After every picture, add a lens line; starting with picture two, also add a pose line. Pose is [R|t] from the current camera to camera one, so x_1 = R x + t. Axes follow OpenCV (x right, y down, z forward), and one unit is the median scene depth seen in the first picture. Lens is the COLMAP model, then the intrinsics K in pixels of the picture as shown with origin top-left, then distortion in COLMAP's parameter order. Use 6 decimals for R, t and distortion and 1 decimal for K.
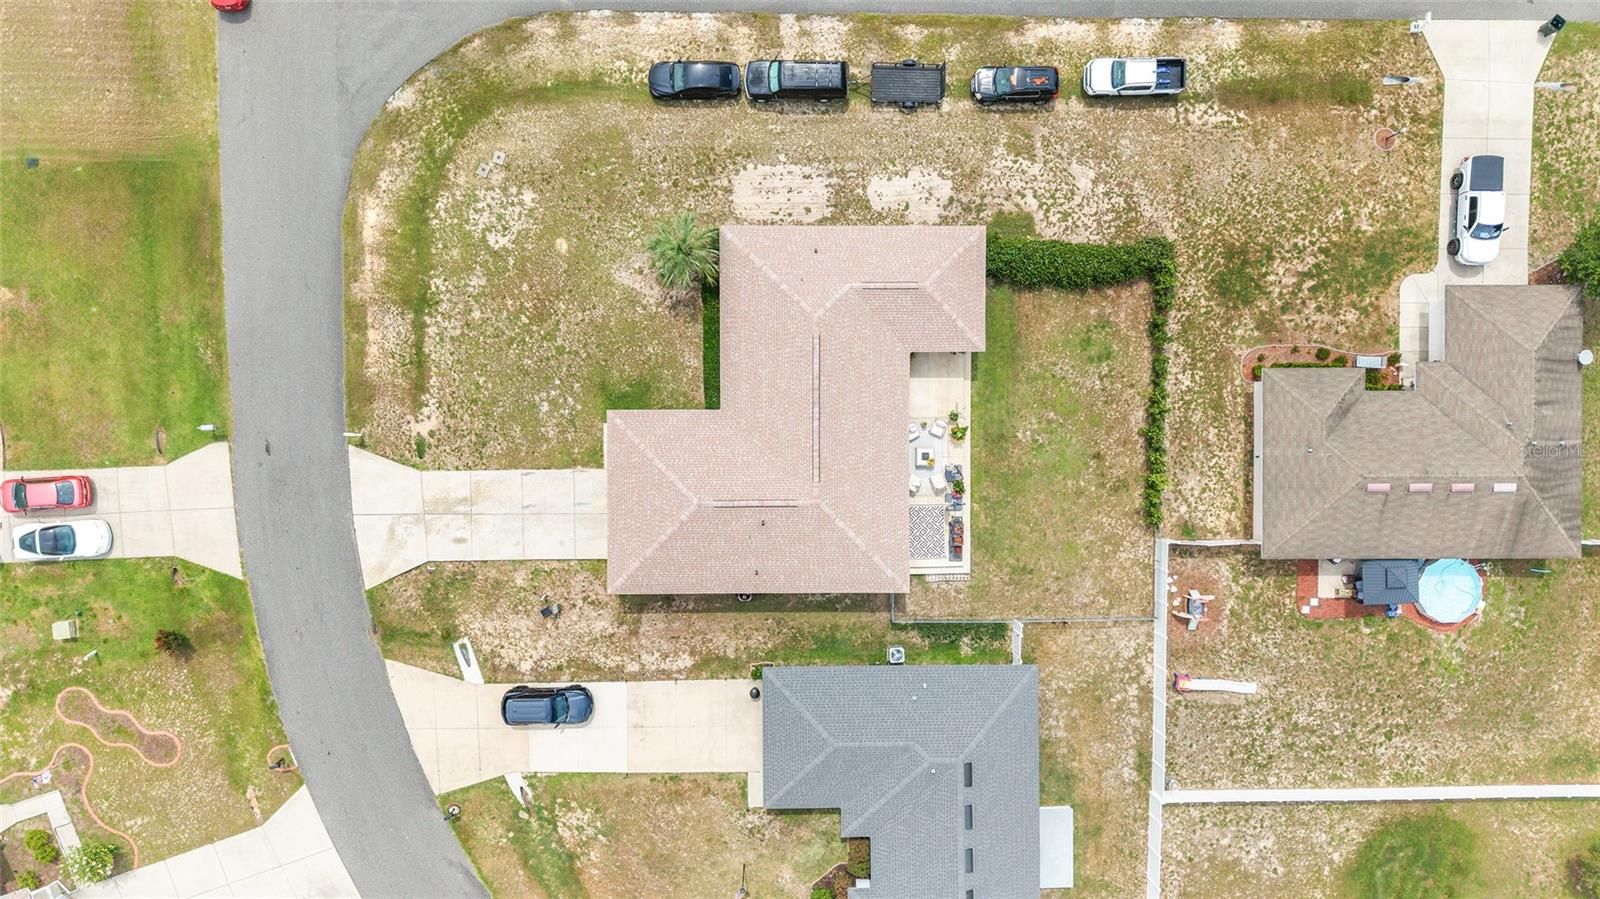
lens RADIAL K [[1070.1, 0, 800.0], [0, 1070.1, 449.5], [0, 0, 1]] dist [0.045039, -0.053137]
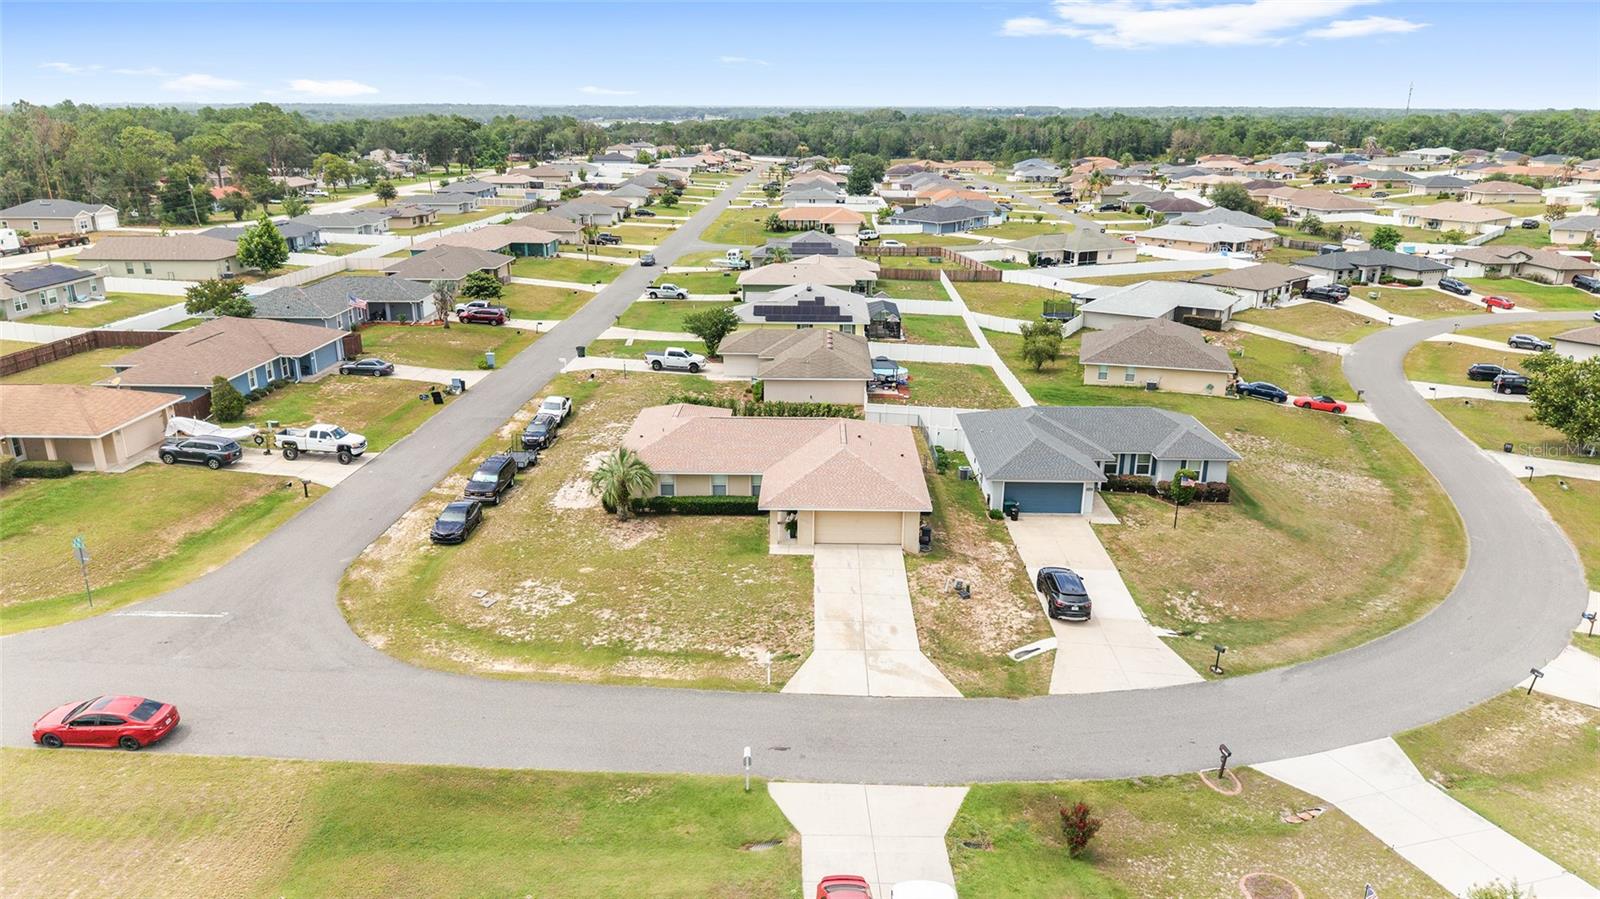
lens RADIAL K [[1070.1, 0, 800.0], [0, 1070.1, 449.5], [0, 0, 1]] dist [0.045039, -0.053137]
pose [[0.024184, -0.328398, 0.944230, -1.091235], [0.999680, 0.000920, -0.025284, 0.029706], [0.007435, 0.944539, 0.328315, 0.566243]]
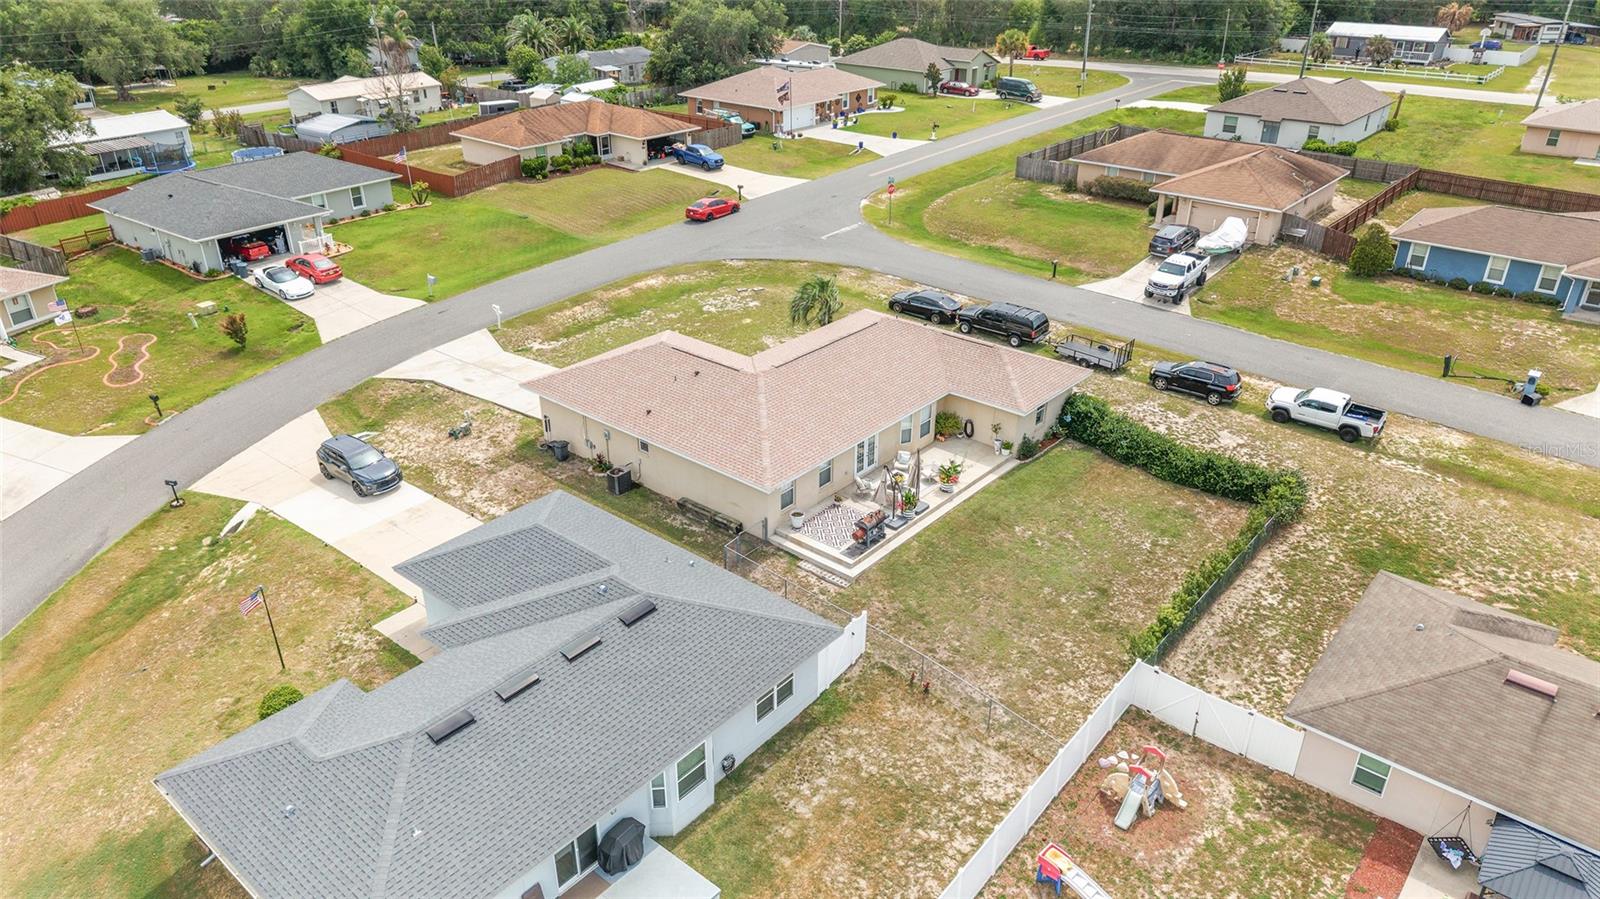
lens RADIAL K [[1061.6, 0, 801.8], [0, 1061.6, 467.6], [0, 0, 1]] dist [0.039597, -0.031905]
pose [[0.761143, 0.285863, -0.582189, 0.514882], [-0.648536, 0.346325, -0.677834, 0.579860], [0.007859, 0.893500, 0.448995, 0.624983]]
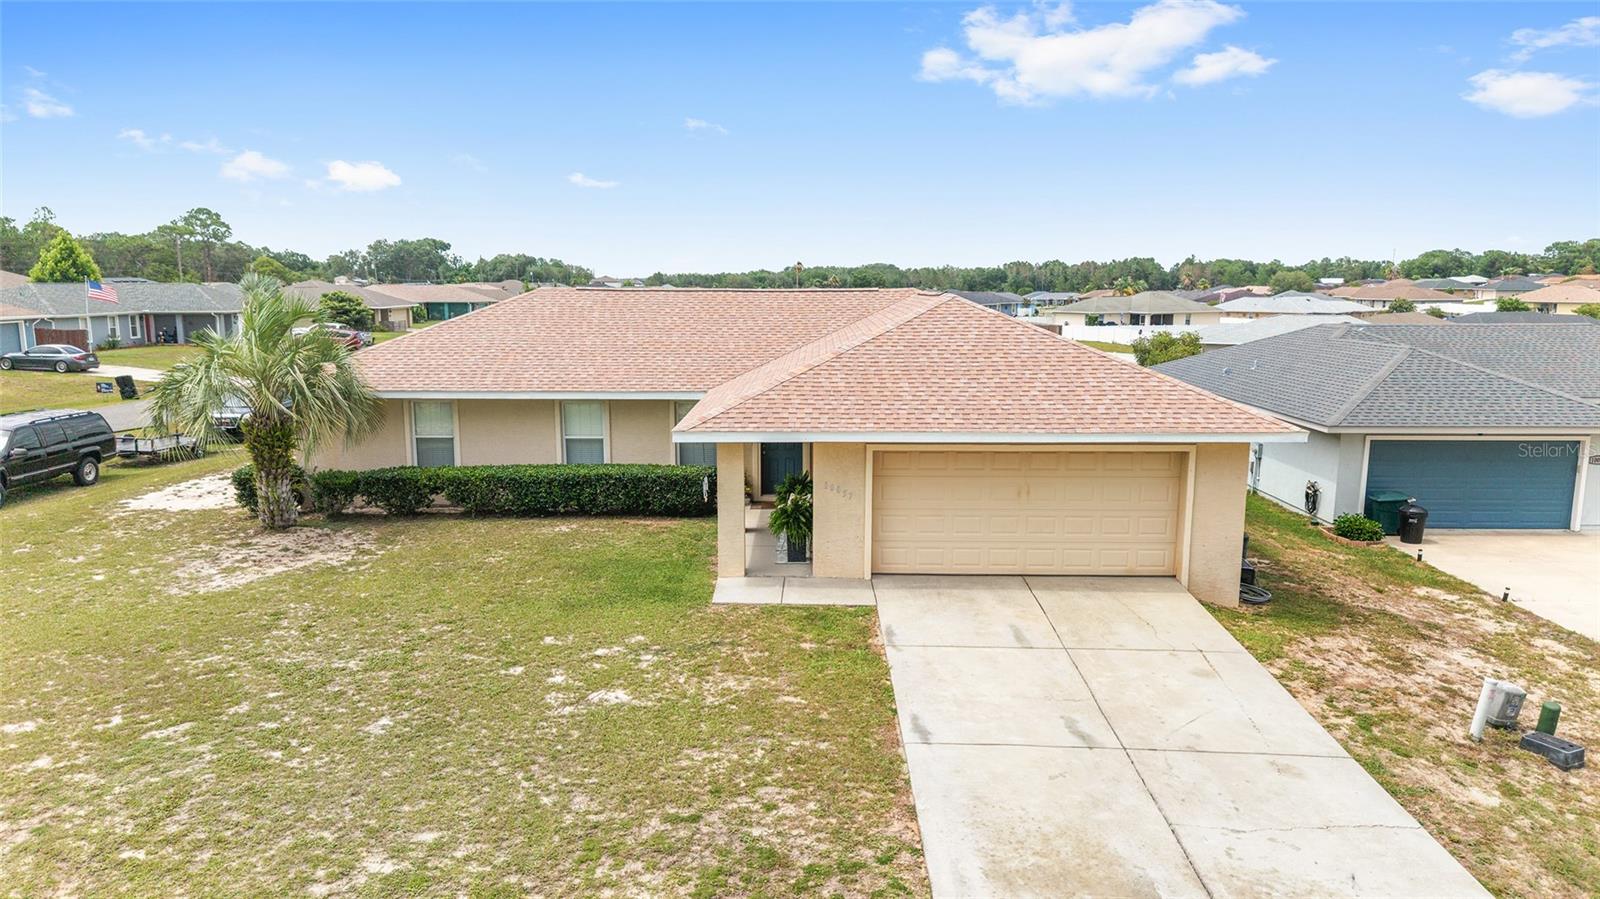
lens RADIAL K [[1070.1, 0, 800.0], [0, 1070.1, 449.5], [0, 0, 1]] dist [0.045039, -0.053137]
pose [[0.018260, -0.181522, 0.983217, -0.441775], [0.999753, -0.009107, -0.020249, 0.004310], [0.012630, 0.983345, 0.181311, 0.898177]]
